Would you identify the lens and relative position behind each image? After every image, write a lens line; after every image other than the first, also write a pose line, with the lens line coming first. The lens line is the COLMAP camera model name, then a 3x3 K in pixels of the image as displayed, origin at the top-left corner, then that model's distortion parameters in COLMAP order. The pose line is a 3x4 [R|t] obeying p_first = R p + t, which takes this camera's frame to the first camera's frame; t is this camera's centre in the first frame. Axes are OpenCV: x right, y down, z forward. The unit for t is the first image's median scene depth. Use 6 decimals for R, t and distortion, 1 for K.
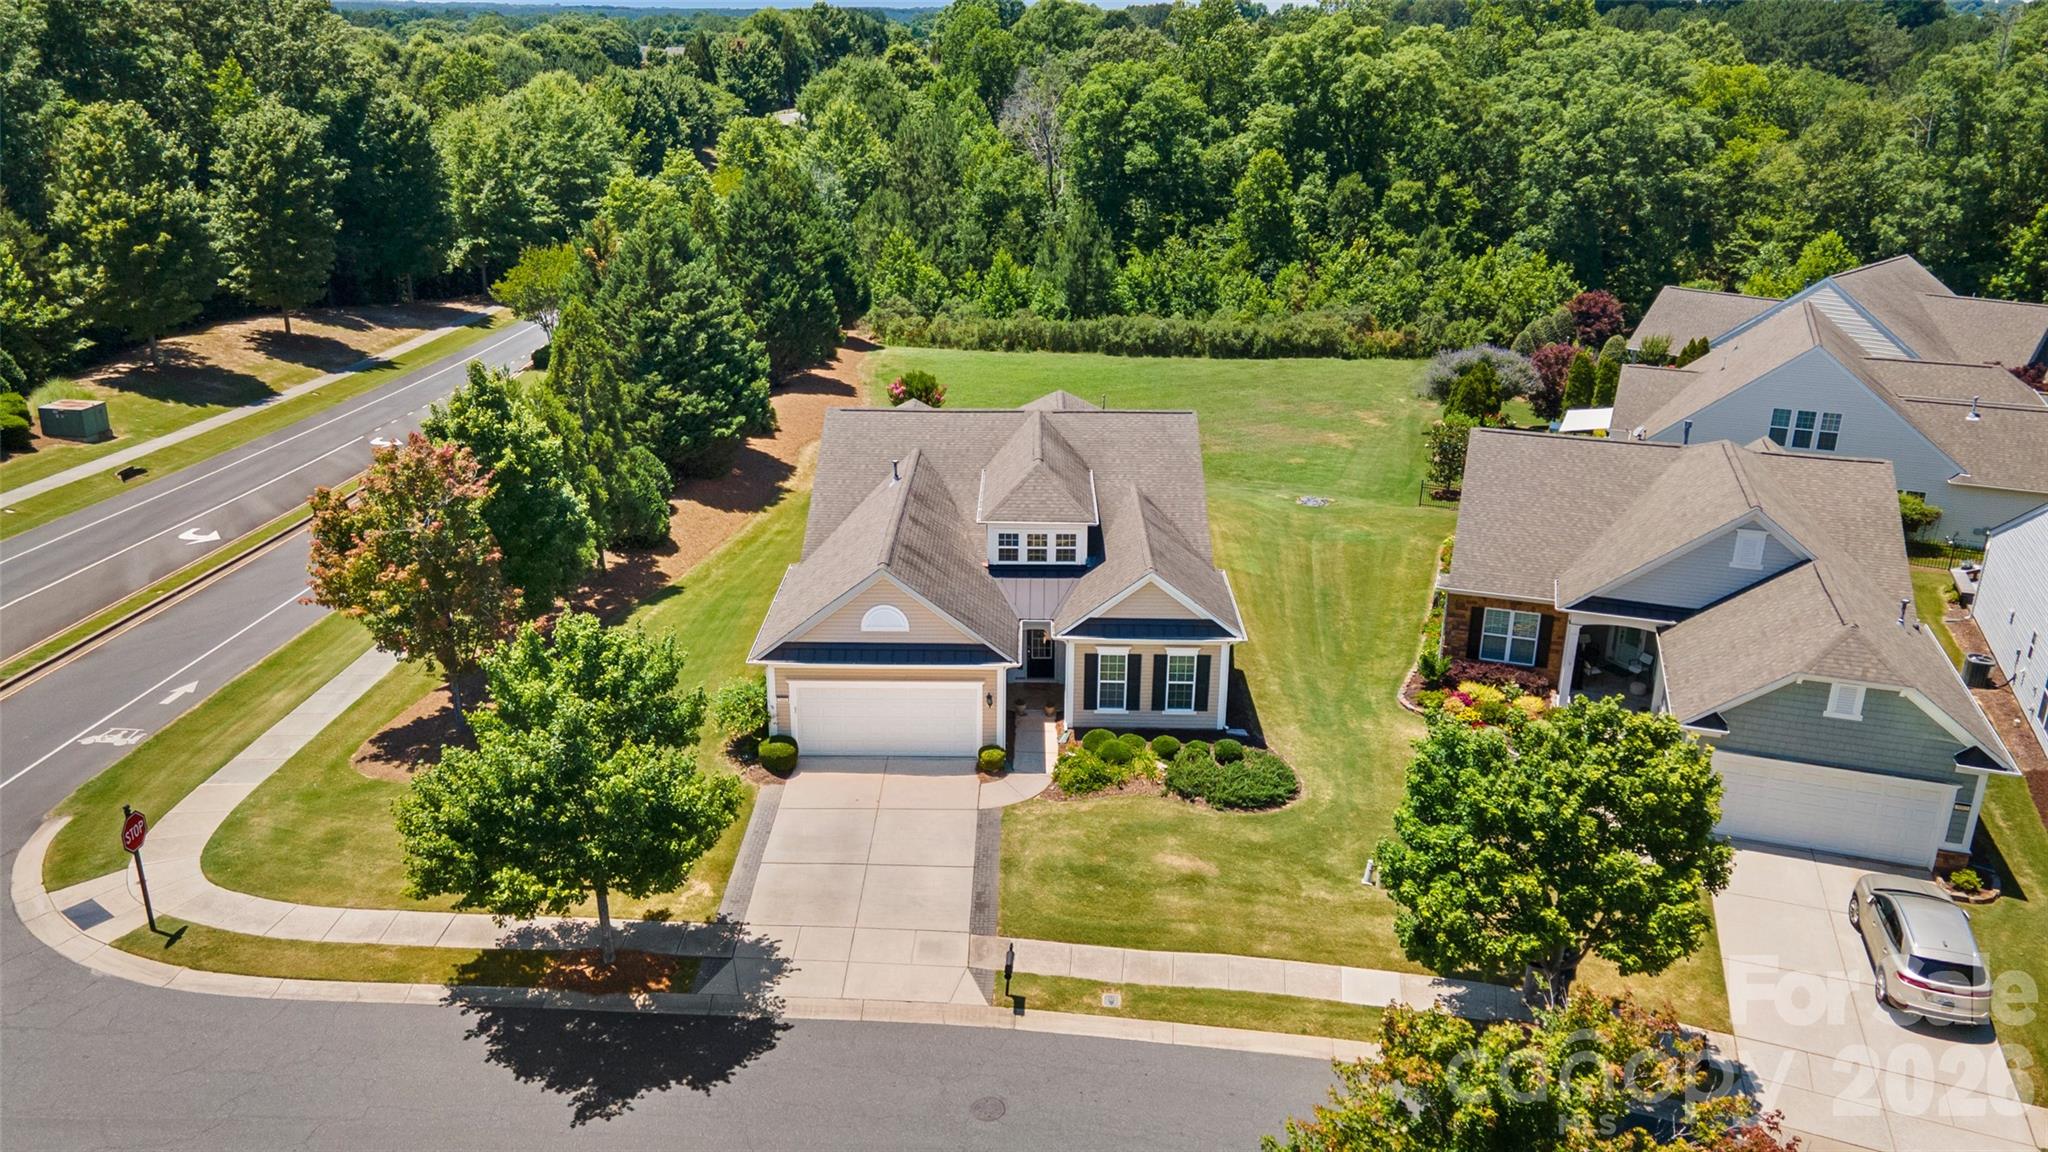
lens RADIAL K [[1486.9, 0, 1024.0], [0, 1486.9, 576.0], [0, 0, 1]] dist [0.020274, 0.034287]
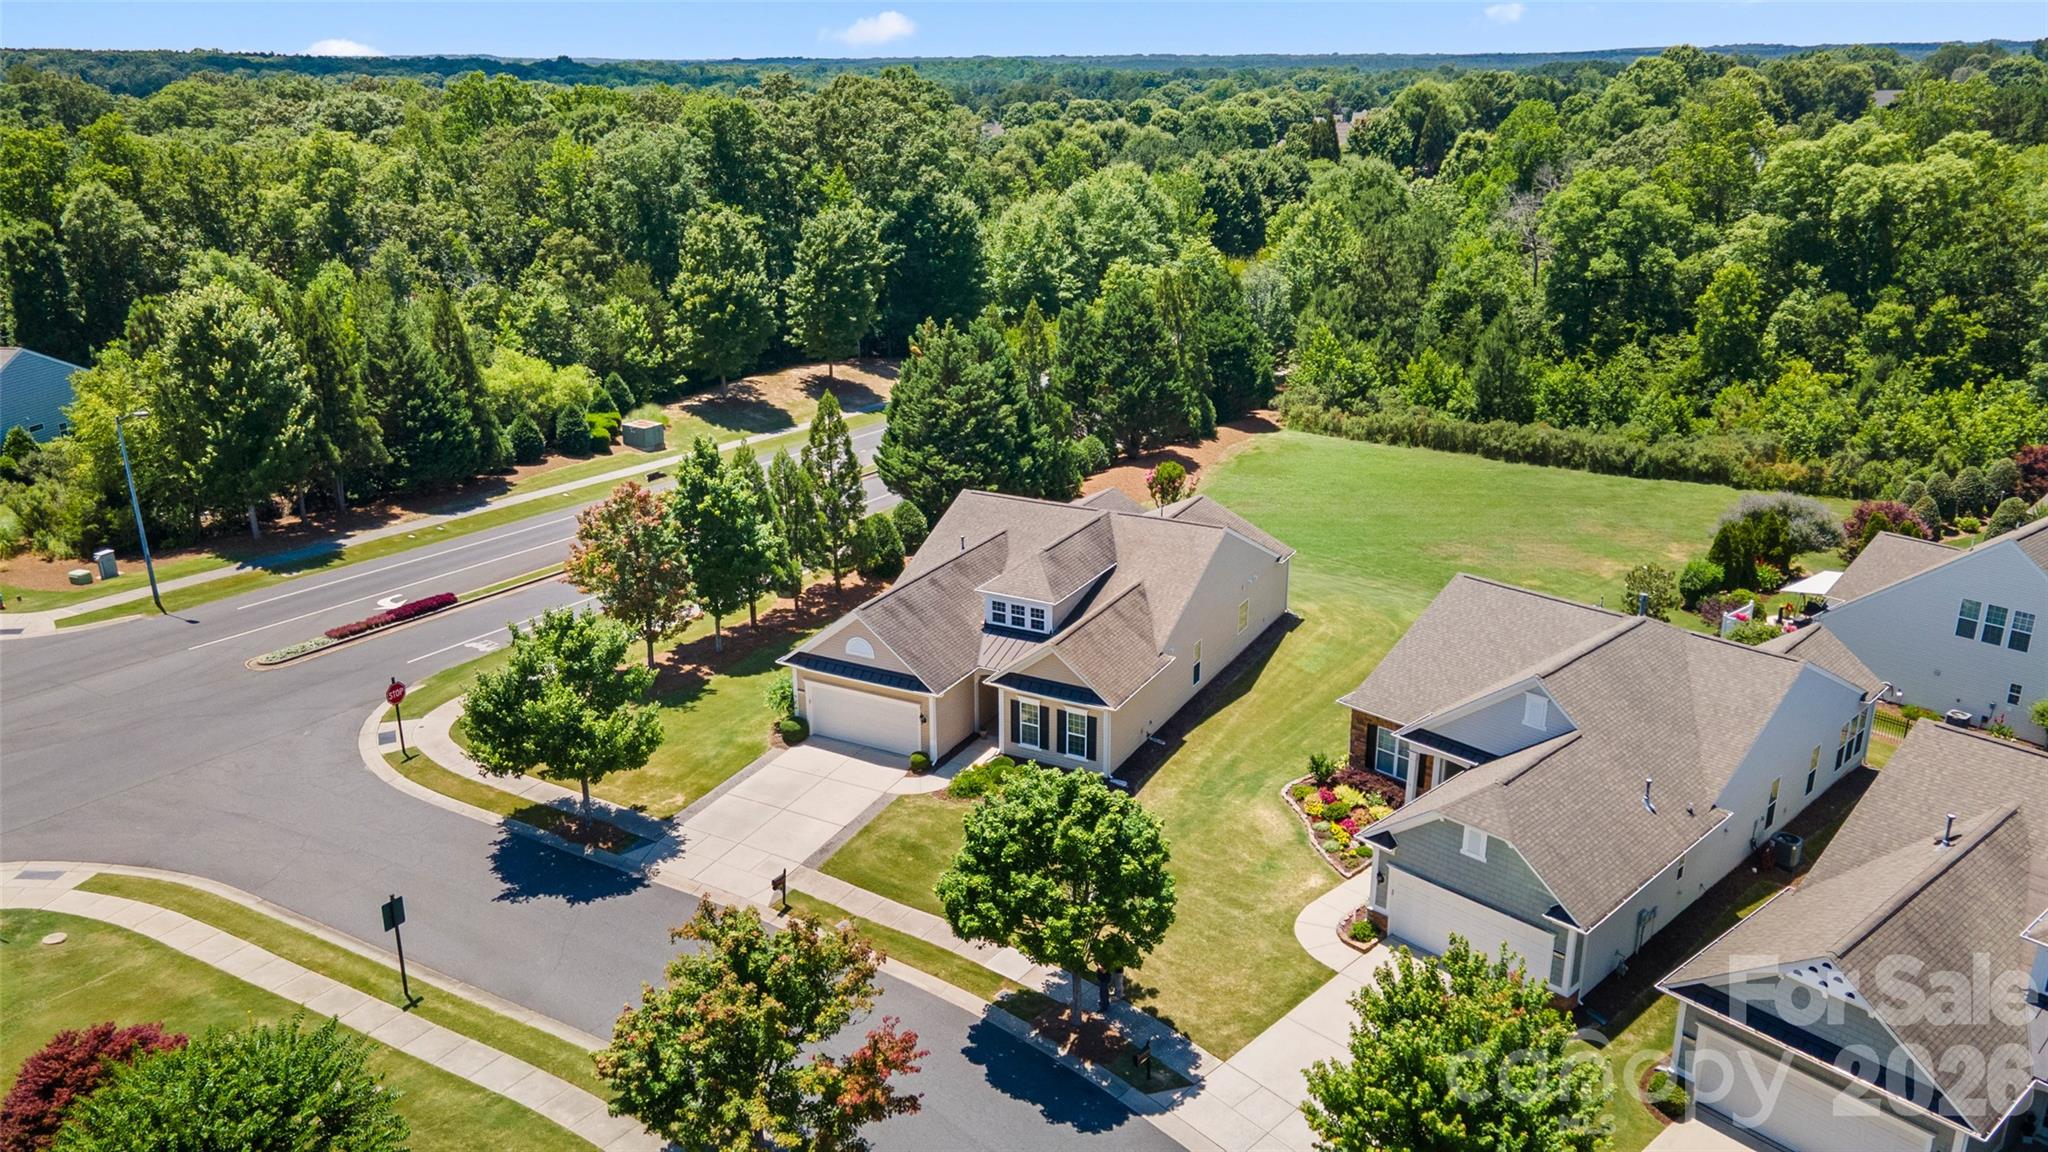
lens RADIAL K [[1486.9, 0, 1024.0], [0, 1486.9, 576.0], [0, 0, 1]] dist [0.020274, 0.034287]
pose [[0.885787, 0.139206, -0.442723, 0.261103], [-0.150859, 0.988514, 0.008986, -0.029464], [0.438889, 0.058829, 0.896613, -0.079845]]
